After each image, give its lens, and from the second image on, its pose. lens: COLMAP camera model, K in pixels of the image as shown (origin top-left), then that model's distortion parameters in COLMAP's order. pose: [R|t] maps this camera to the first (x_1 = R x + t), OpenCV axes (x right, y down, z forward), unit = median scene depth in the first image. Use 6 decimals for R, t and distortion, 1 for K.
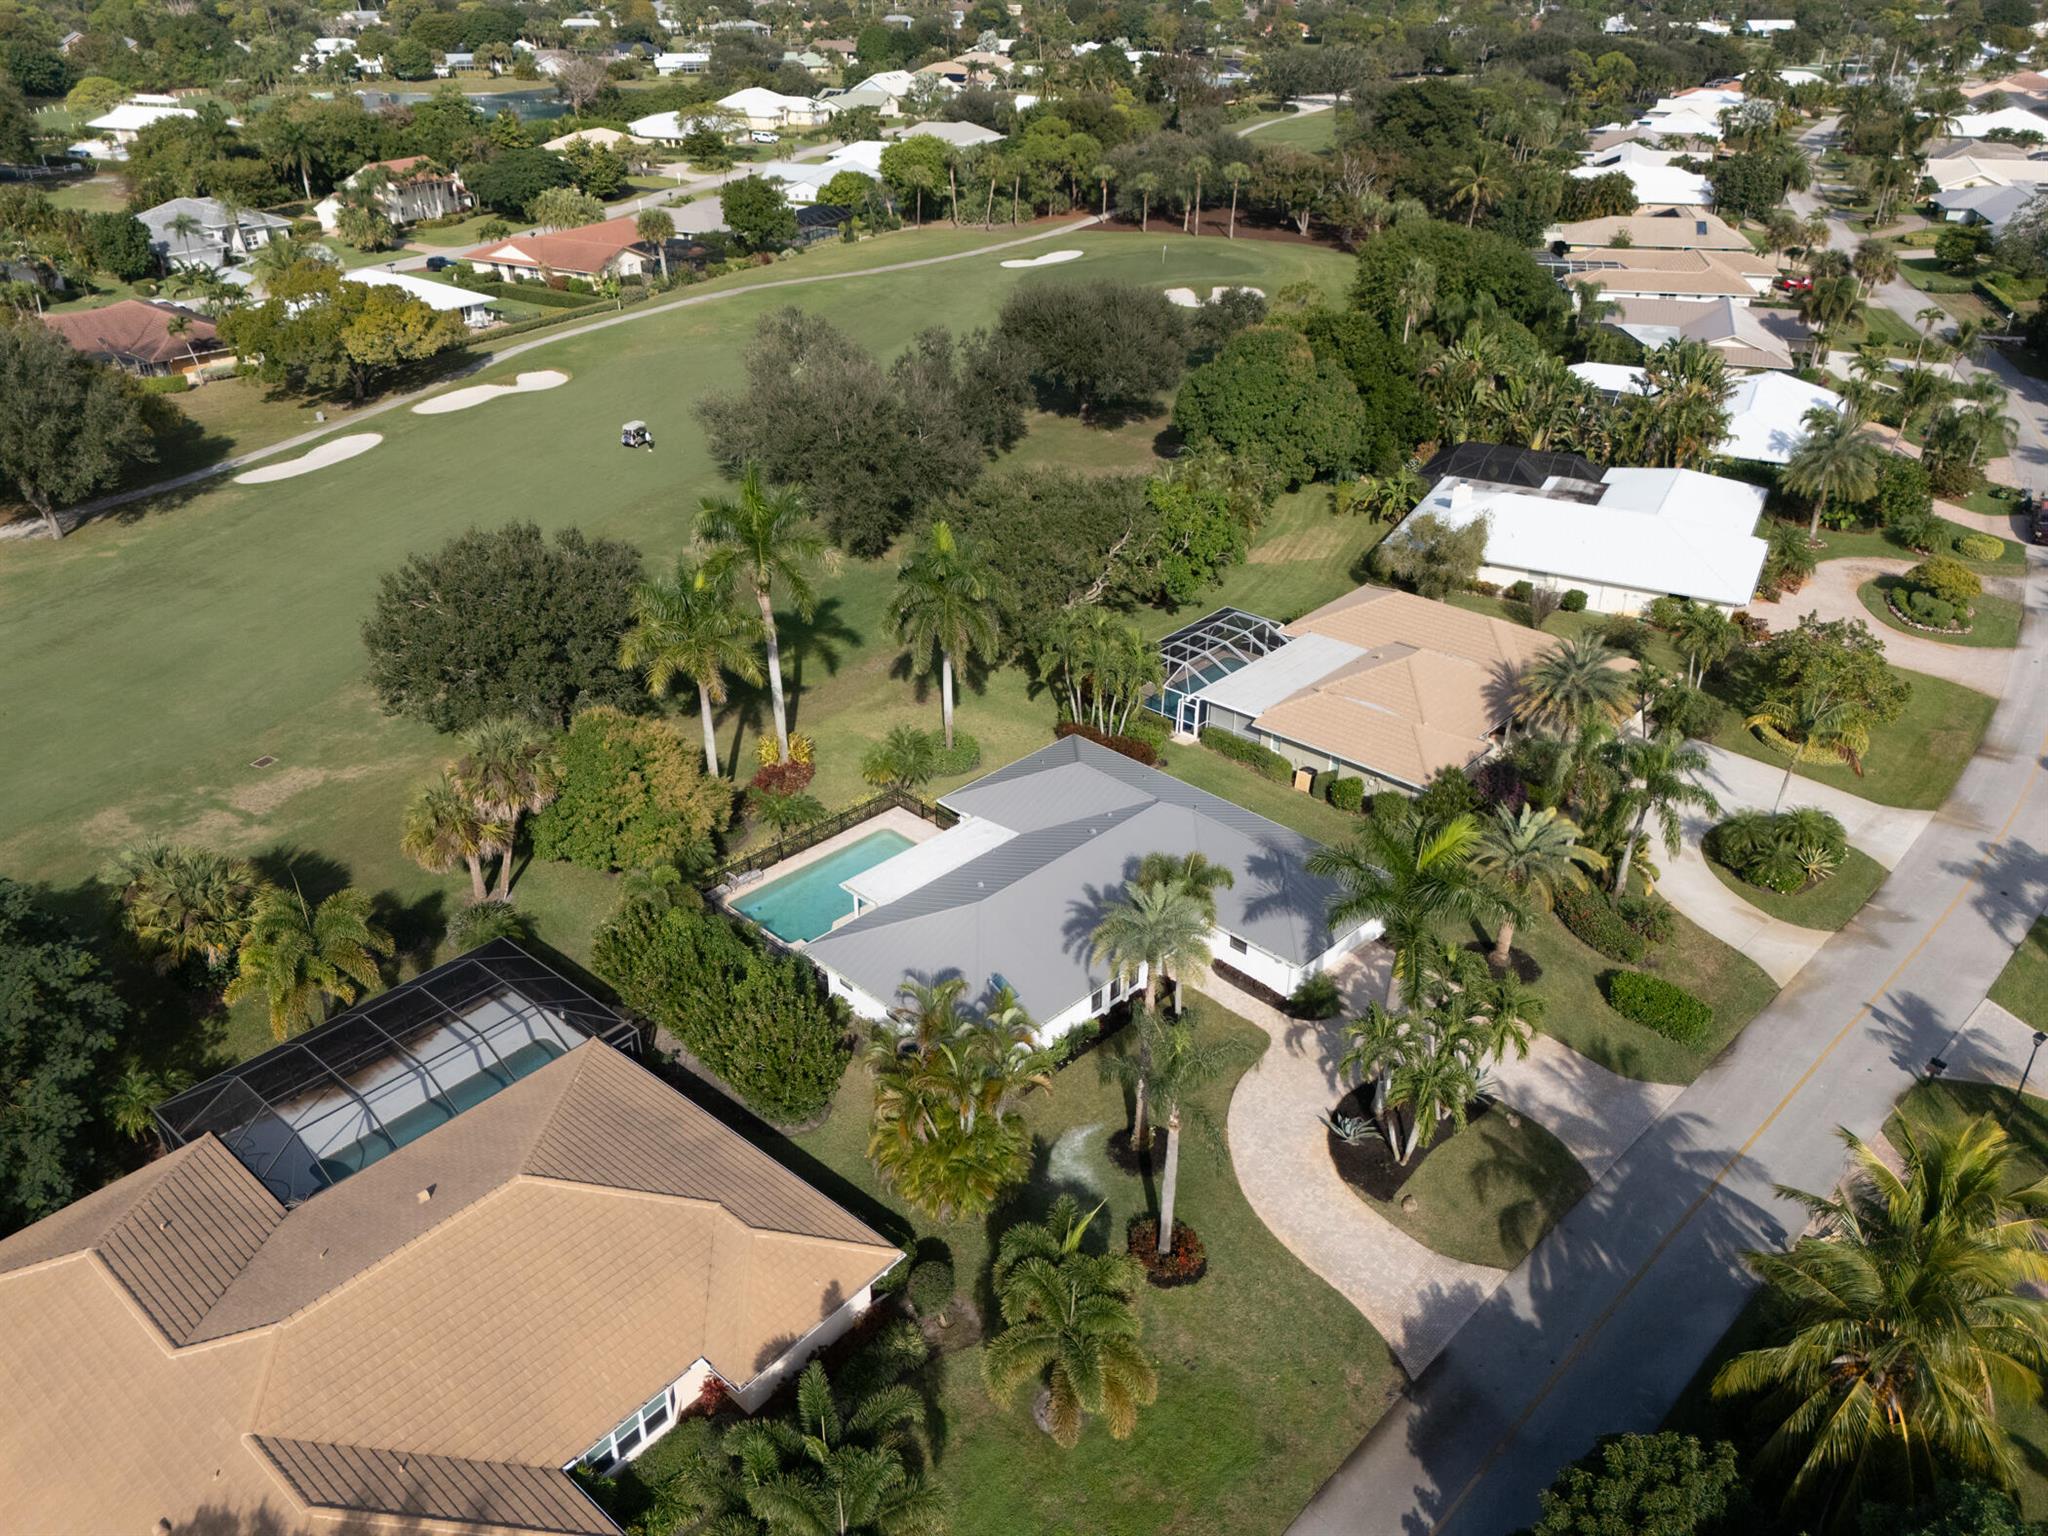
lens RADIAL K [[1502.4, 0, 1028.1], [0, 1502.4, 773.6], [0, 0, 1]] dist [0.068910, -0.062574]
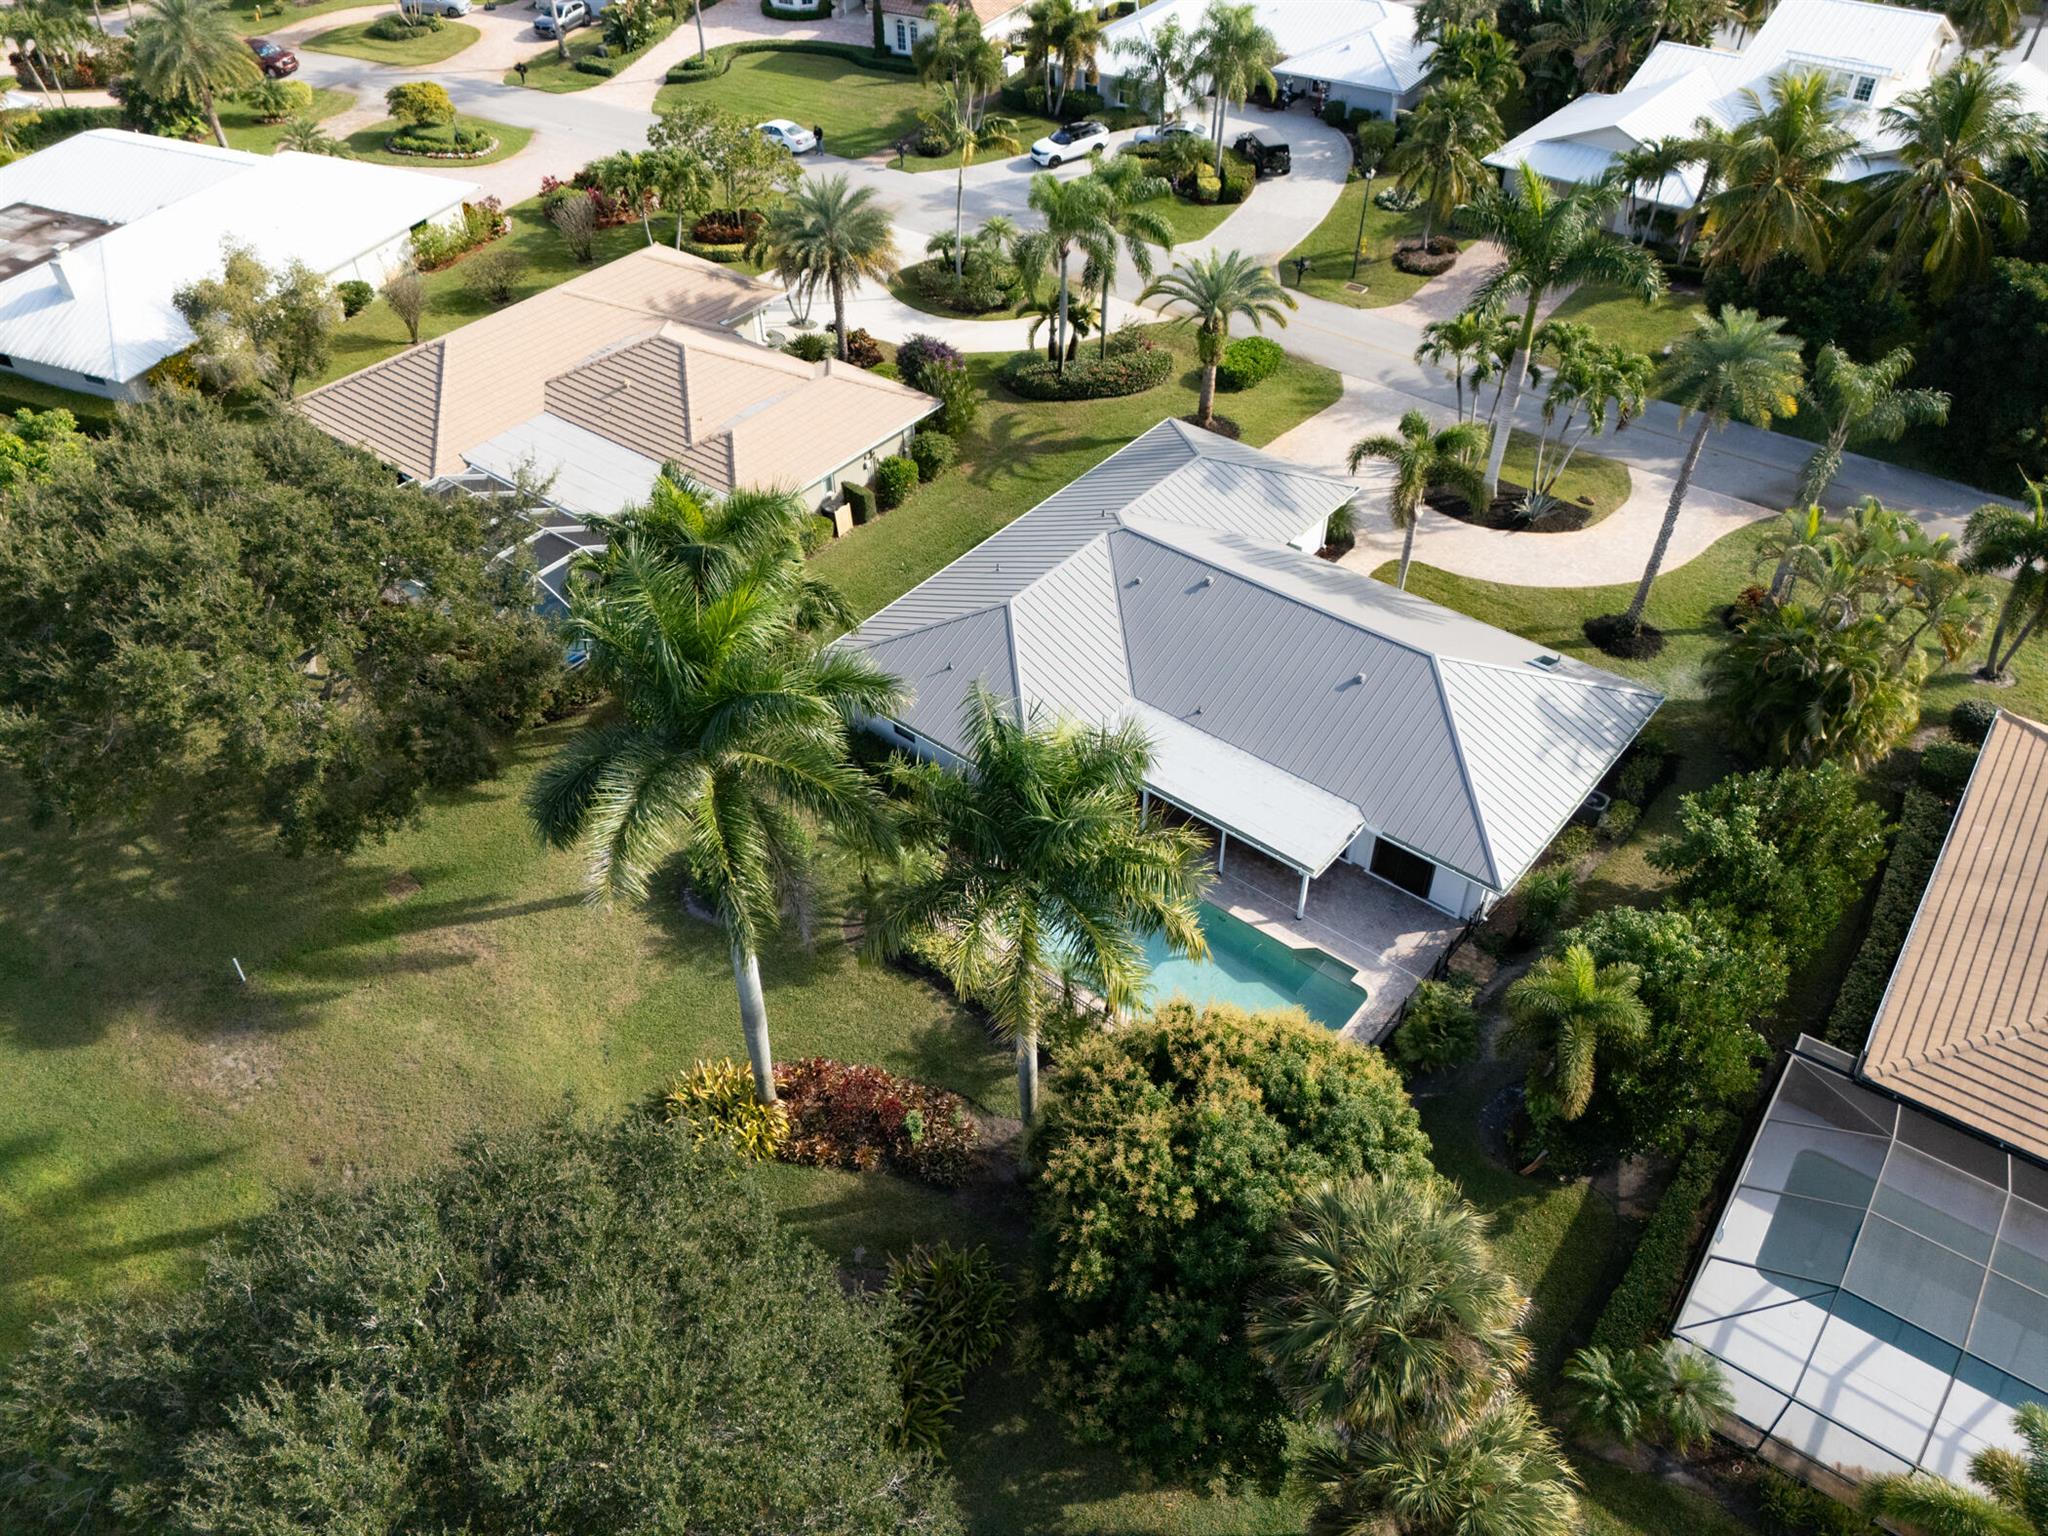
lens RADIAL K [[1502.4, 0, 1028.1], [0, 1502.4, 773.6], [0, 0, 1]] dist [0.068910, -0.062574]
pose [[-0.092616, -0.664395, 0.741621, -0.311726], [0.495586, 0.615251, 0.613075, -0.221786], [-0.863607, 0.424317, 0.272283, 0.523375]]
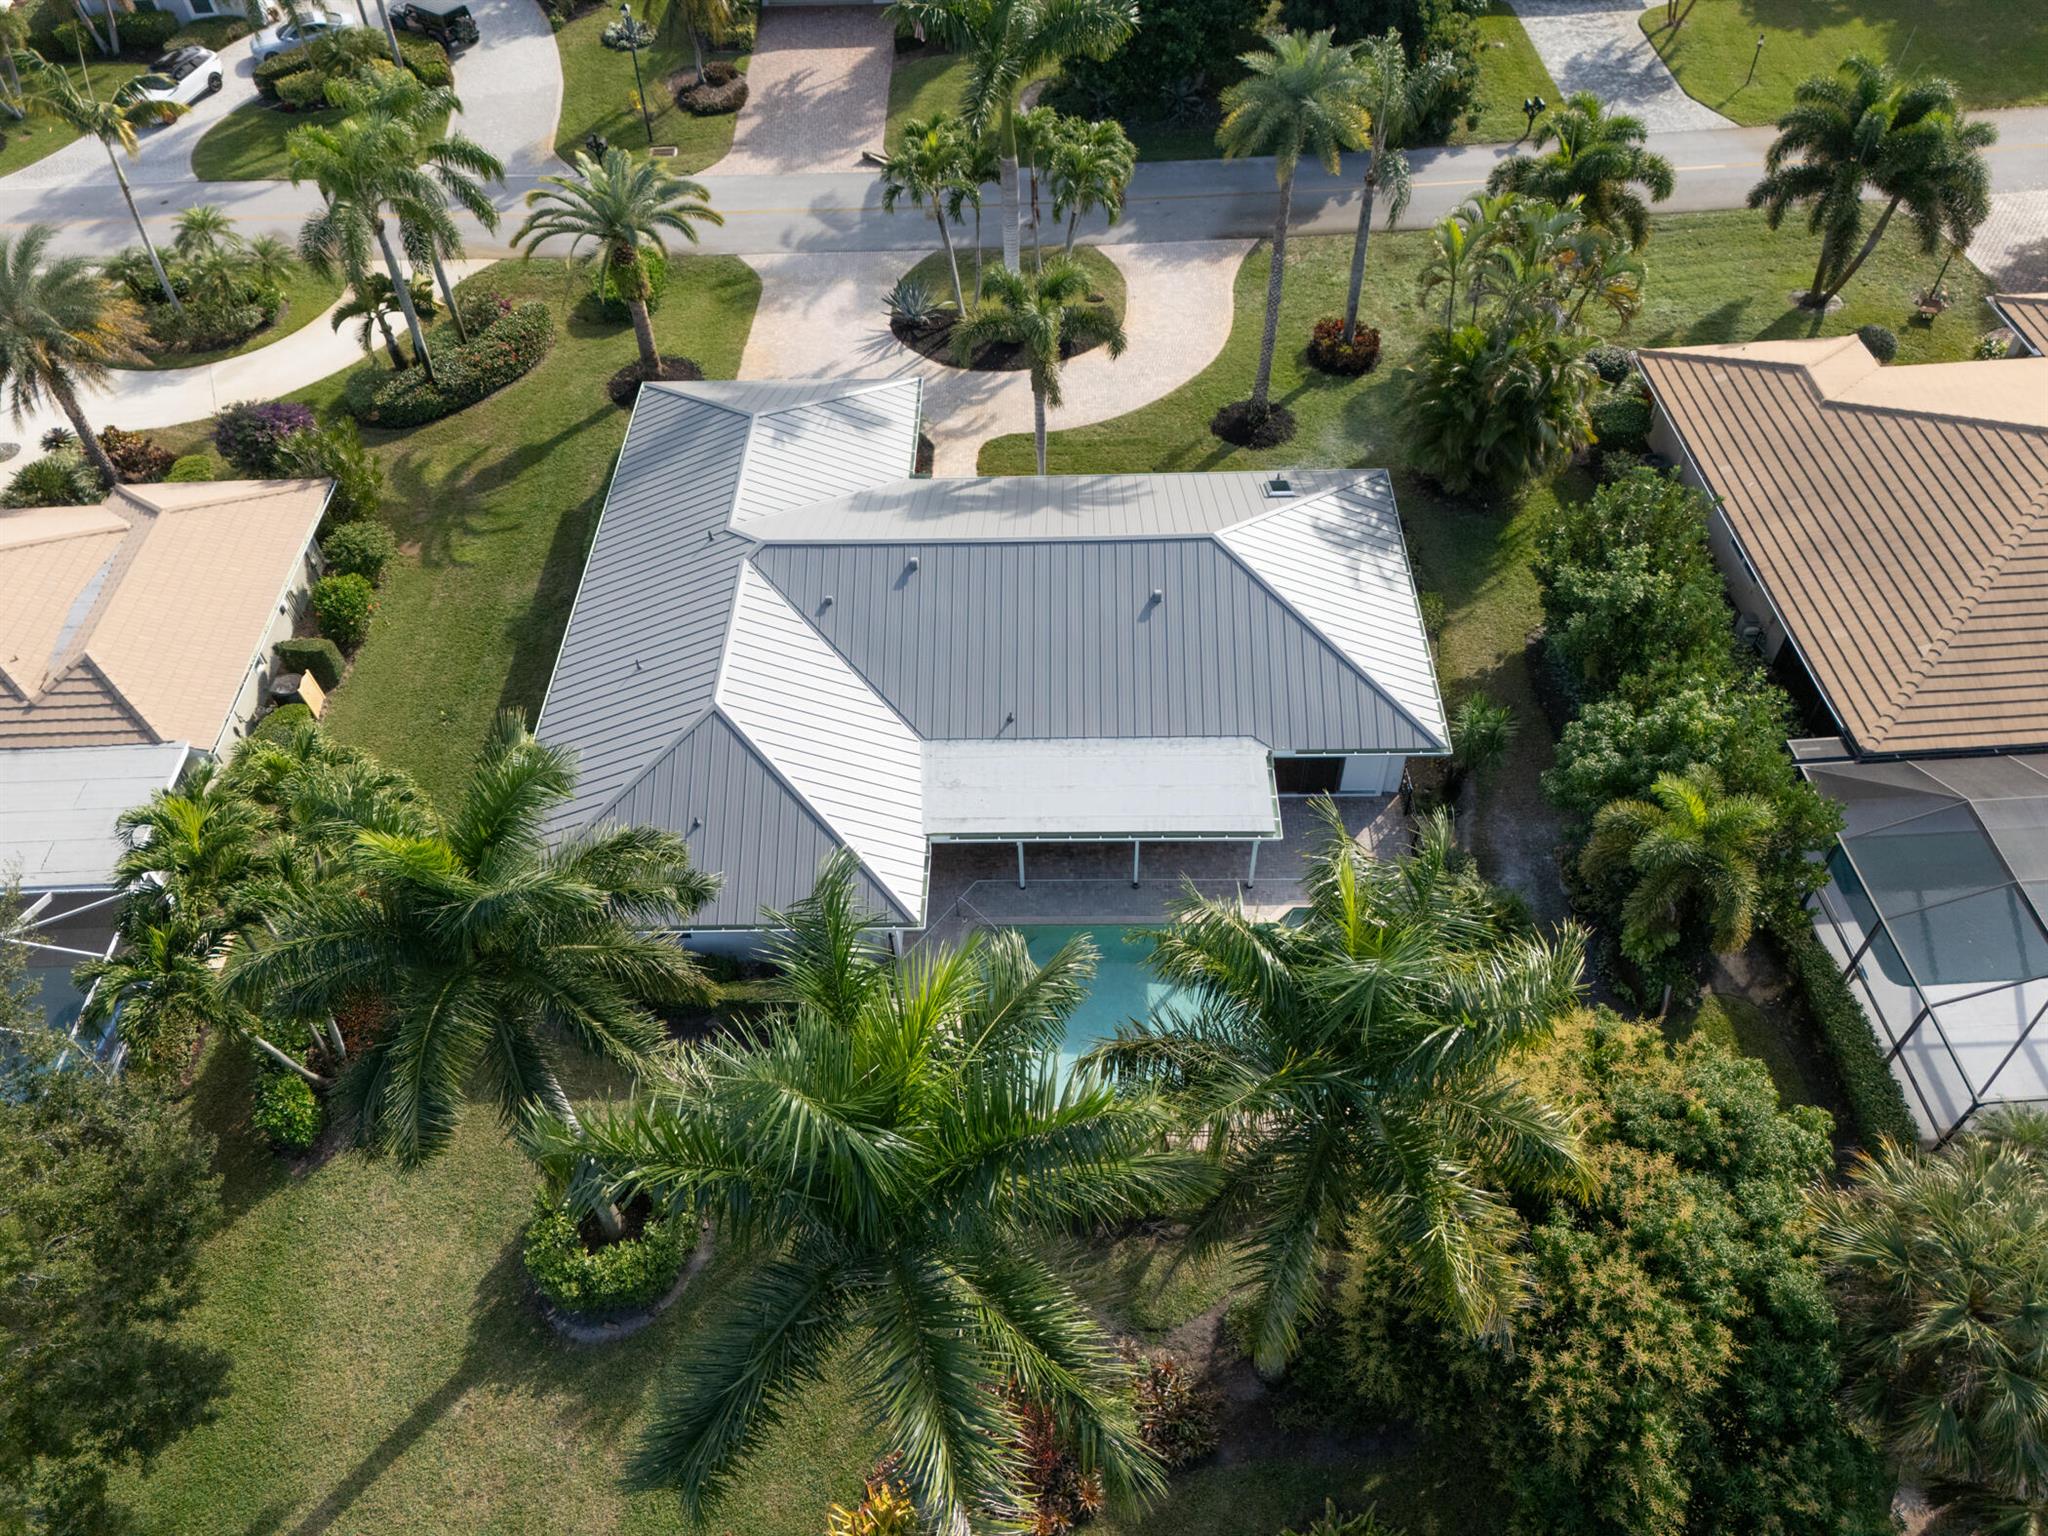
lens RADIAL K [[1502.4, 0, 1028.1], [0, 1502.4, 773.6], [0, 0, 1]] dist [0.068910, -0.062574]
pose [[-0.695360, -0.525911, 0.489787, -0.174299], [0.378183, 0.311752, 0.871658, -0.235964], [-0.611107, 0.791346, -0.017890, 0.597472]]
